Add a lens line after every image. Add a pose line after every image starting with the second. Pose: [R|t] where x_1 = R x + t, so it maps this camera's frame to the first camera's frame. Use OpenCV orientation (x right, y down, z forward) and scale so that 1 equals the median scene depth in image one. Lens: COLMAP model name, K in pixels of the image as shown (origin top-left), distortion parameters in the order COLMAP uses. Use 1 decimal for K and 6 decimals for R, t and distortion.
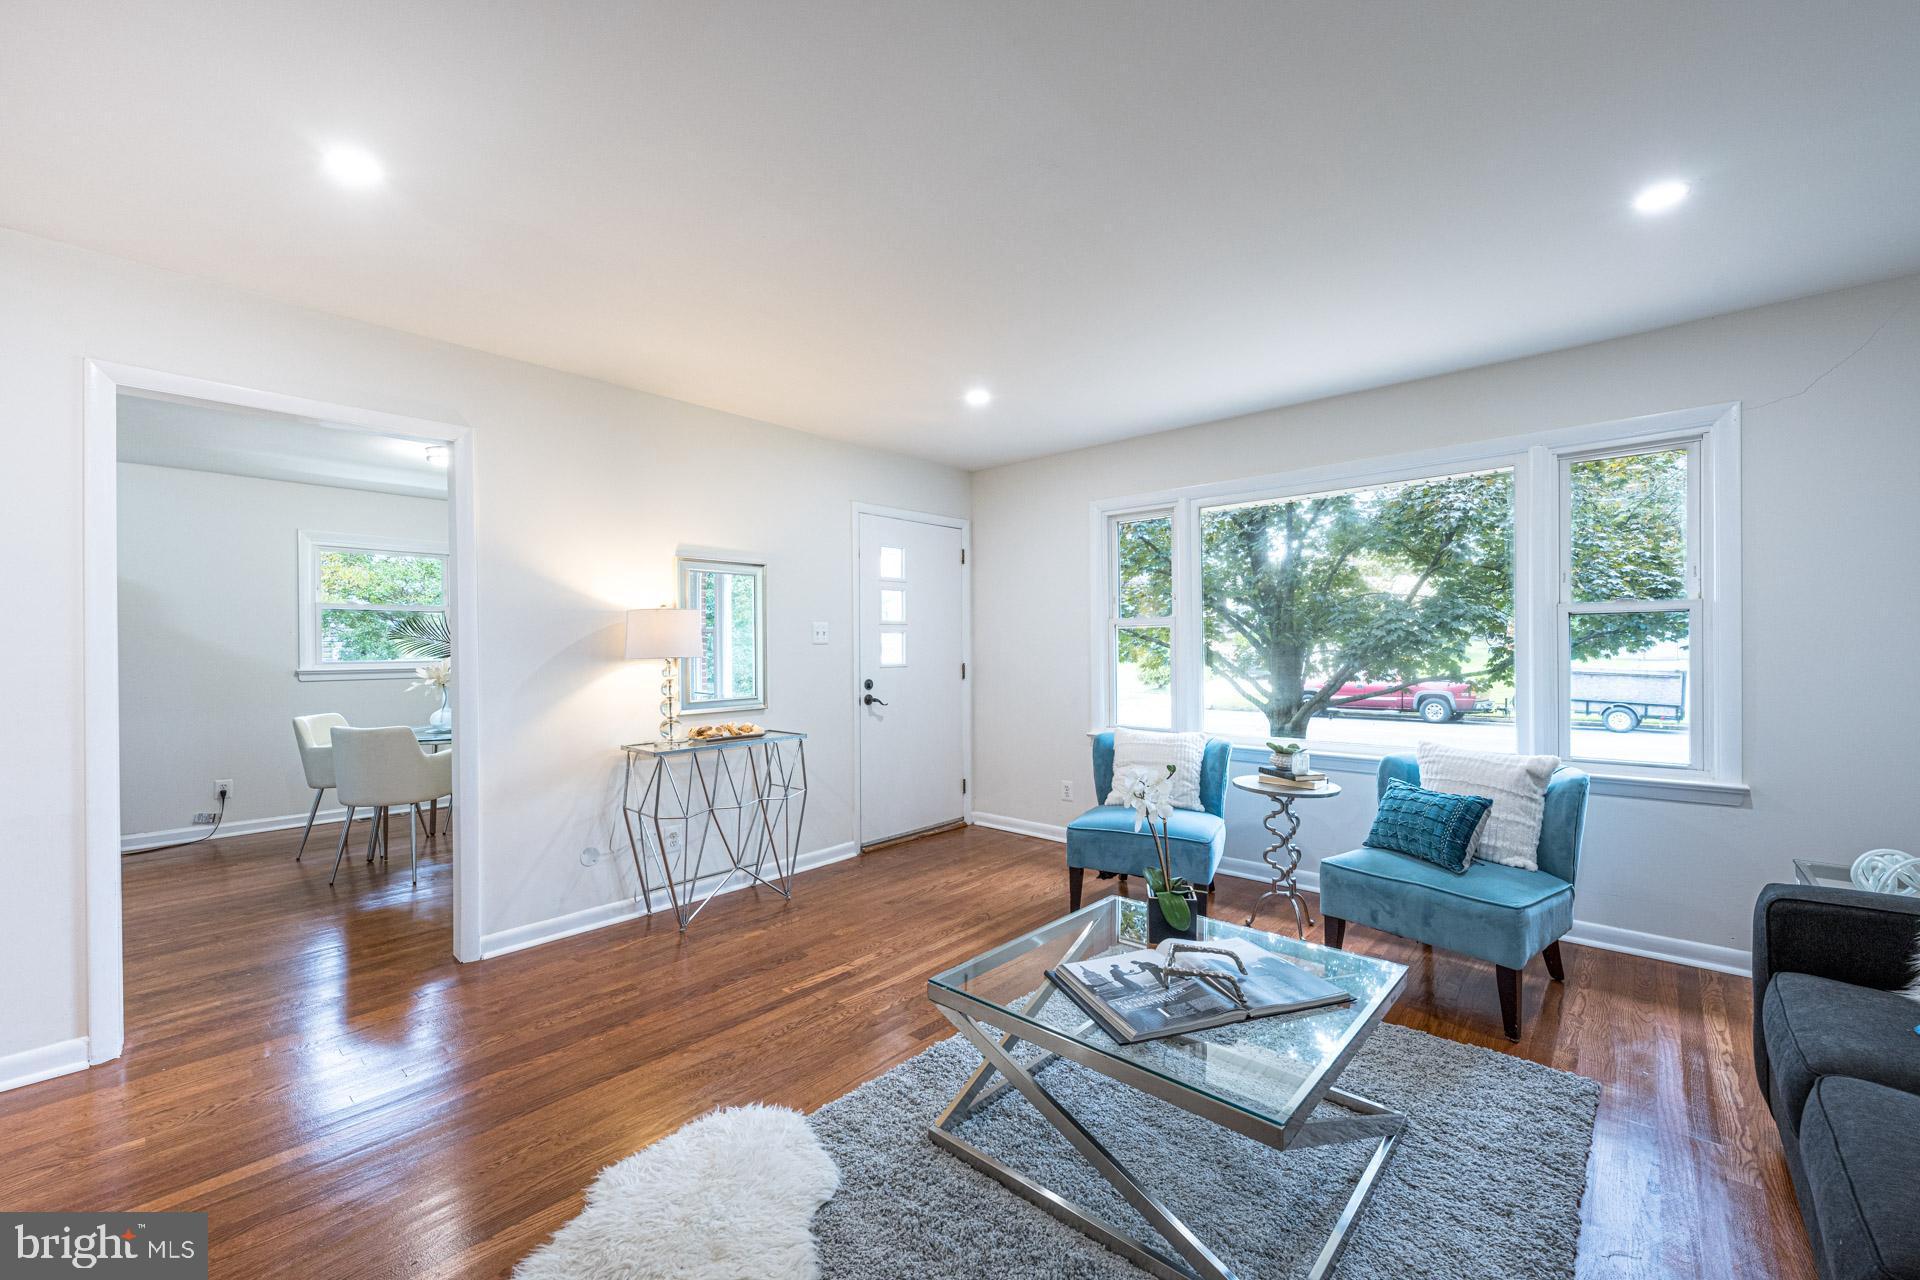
lens RADIAL K [[765.8, 0, 957.3], [0, 765.8, 640.2], [0, 0, 1]] dist [-0.002526, 0.000151]
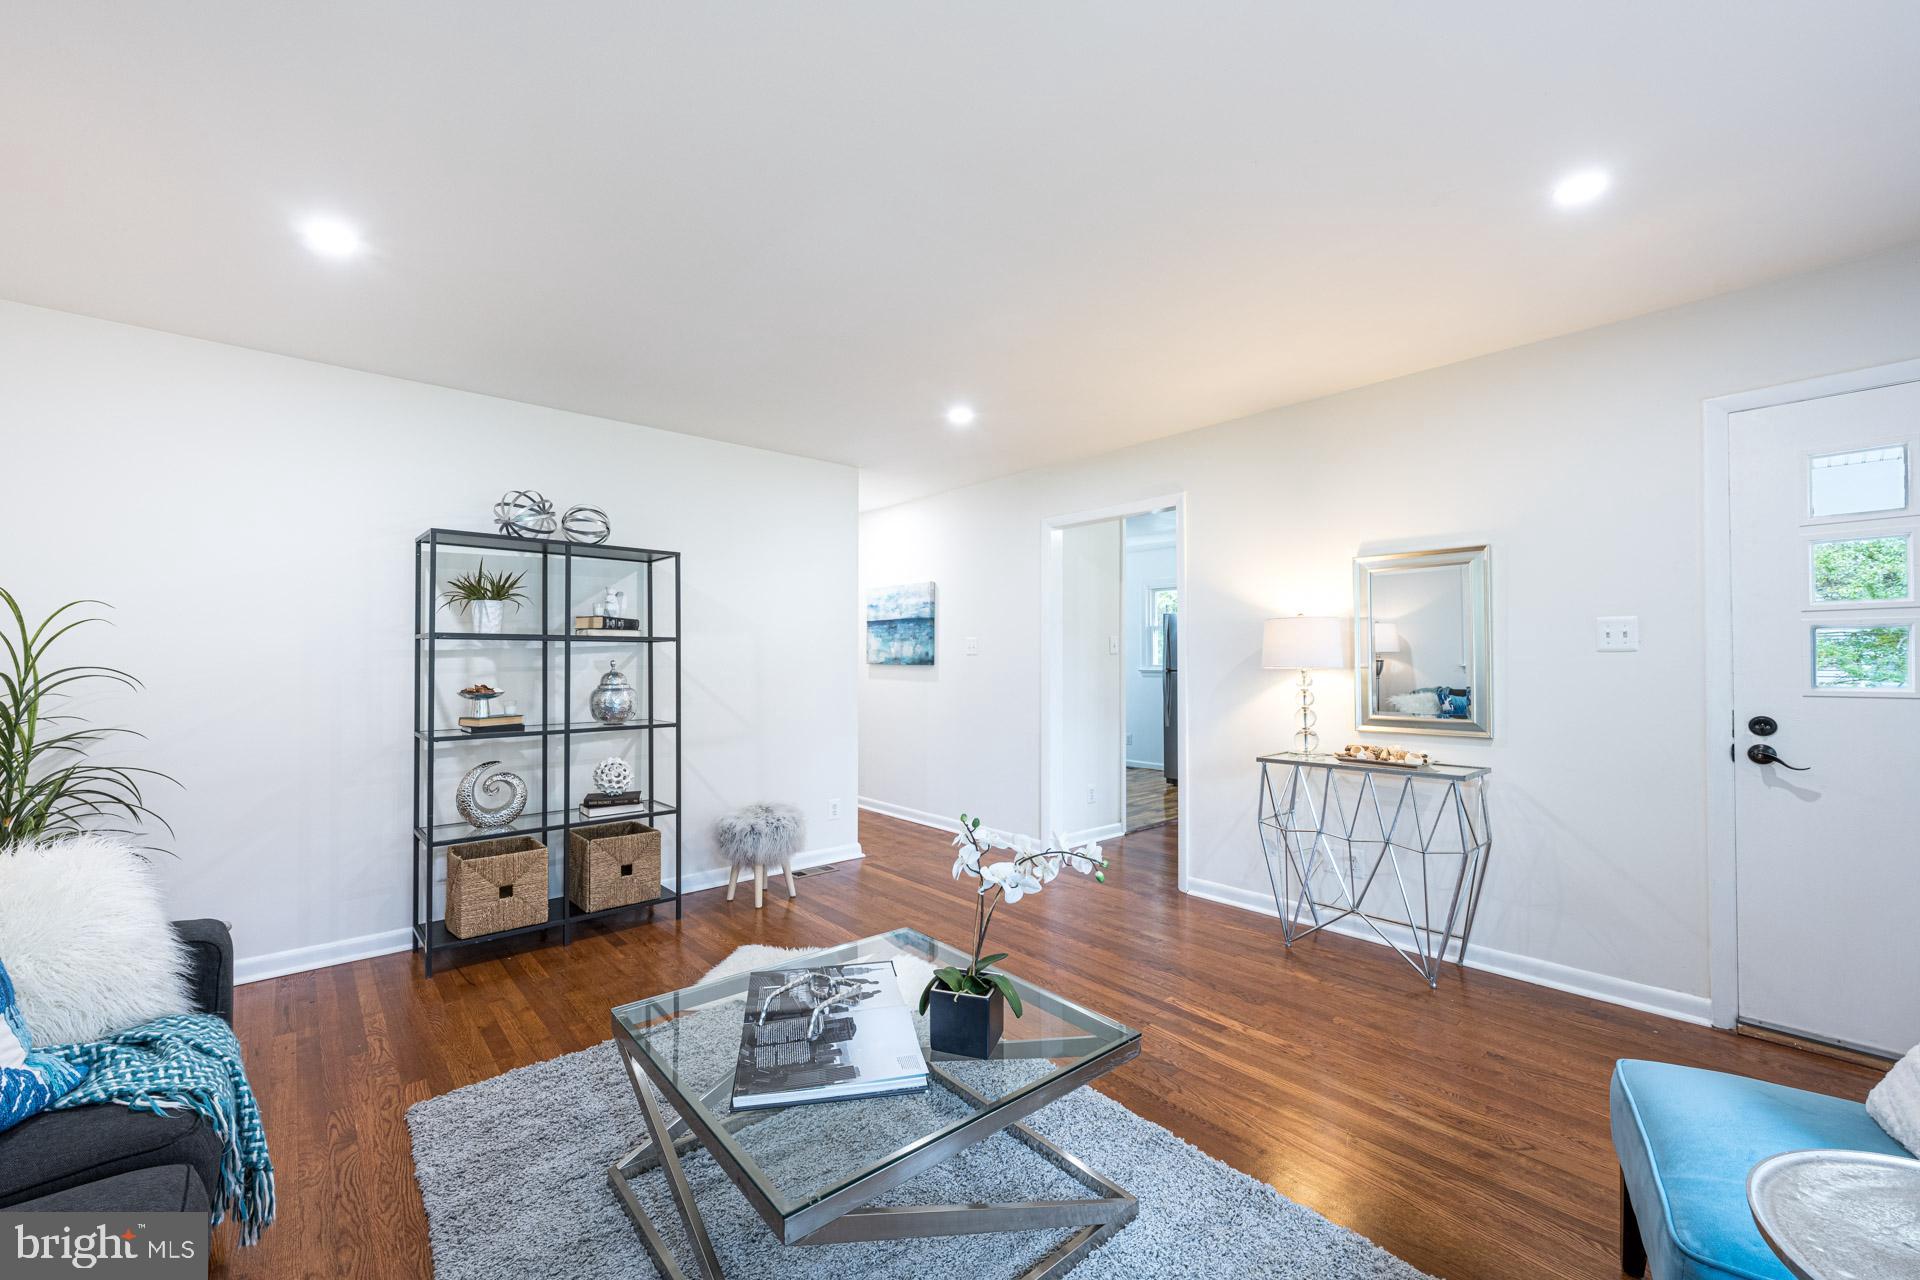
lens RADIAL K [[765.8, 0, 956.8], [0, 765.8, 654.3], [0, 0, 1]] dist [-0.002526, 0.000151]
pose [[-0.129793, -0.003890, -0.991533, 0.646210], [0.008256, 0.999953, -0.005004, 0.008007], [0.991507, -0.008835, -0.129755, 0.687617]]
